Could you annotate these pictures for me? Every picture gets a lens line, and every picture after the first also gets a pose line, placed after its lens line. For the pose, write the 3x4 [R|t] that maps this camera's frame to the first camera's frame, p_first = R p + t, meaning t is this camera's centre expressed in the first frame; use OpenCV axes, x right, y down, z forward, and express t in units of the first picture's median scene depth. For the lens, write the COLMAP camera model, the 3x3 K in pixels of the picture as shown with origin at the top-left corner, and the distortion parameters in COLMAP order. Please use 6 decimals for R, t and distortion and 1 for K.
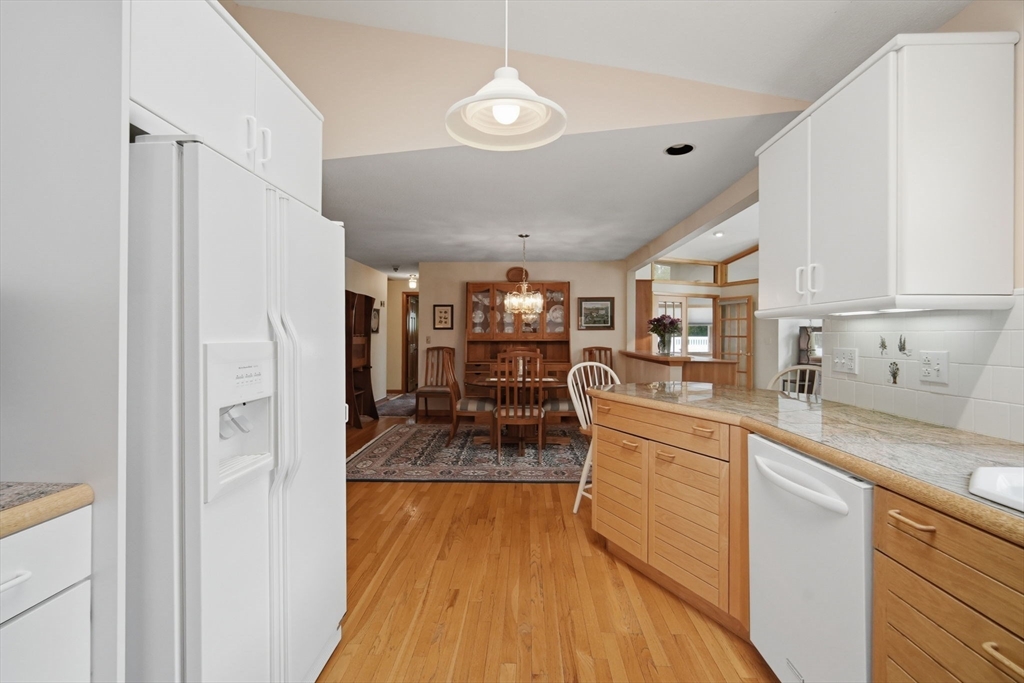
lens RADIAL K [[459.5, 0, 512.0], [0, 459.5, 341.5], [0, 0, 1]] dist [-0.003098, 0.000062]
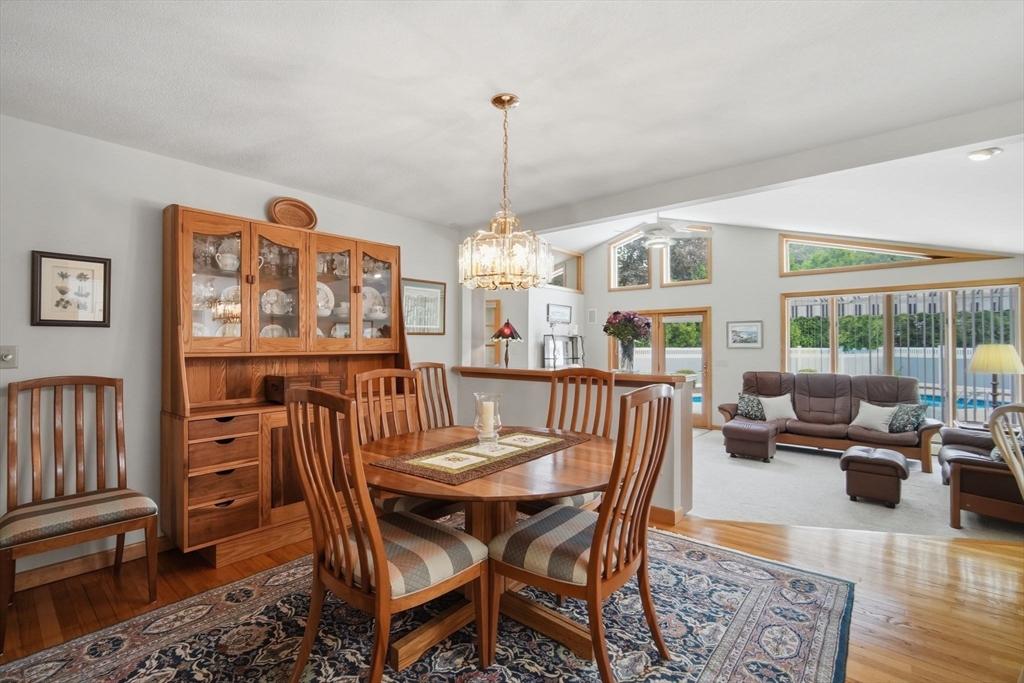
lens RADIAL K [[459.5, 0, 512.0], [0, 459.5, 341.5], [0, 0, 1]] dist [-0.003098, 0.000062]
pose [[0.626562, 0.004528, 0.779358, -0.210350], [0.011788, 0.999814, -0.015286, -0.005392], [-0.779282, 0.018765, 0.626392, 0.526188]]
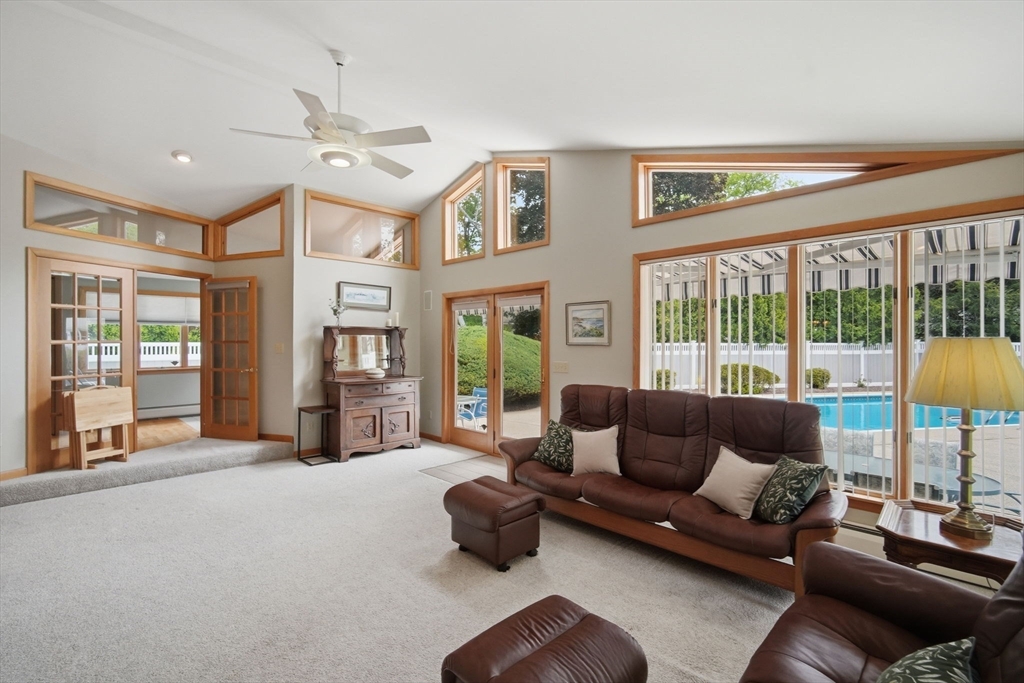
lens RADIAL K [[459.5, 0, 512.0], [0, 459.5, 341.5], [0, 0, 1]] dist [-0.003098, 0.000062]
pose [[0.682289, -0.005156, 0.731064, 0.381381], [0.013891, 0.999886, -0.005912, -0.002843], [-0.730950, 0.014189, 0.682283, 0.402411]]
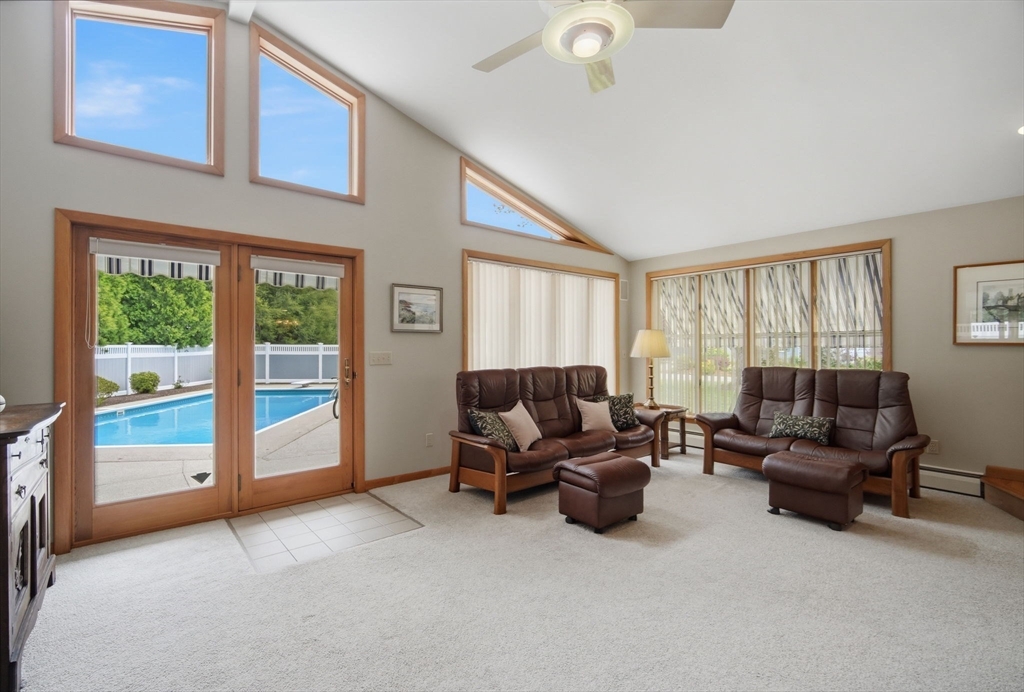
lens RADIAL K [[452.2, 0, 502.7], [0, 452.2, 345.2], [0, 0, 1]] dist [0.000652, -0.000153]
pose [[-0.665946, -0.000201, 0.746000, 0.412884], [0.011762, 0.999873, 0.010768, 0.011742], [-0.745907, 0.015945, -0.665859, 1.075272]]
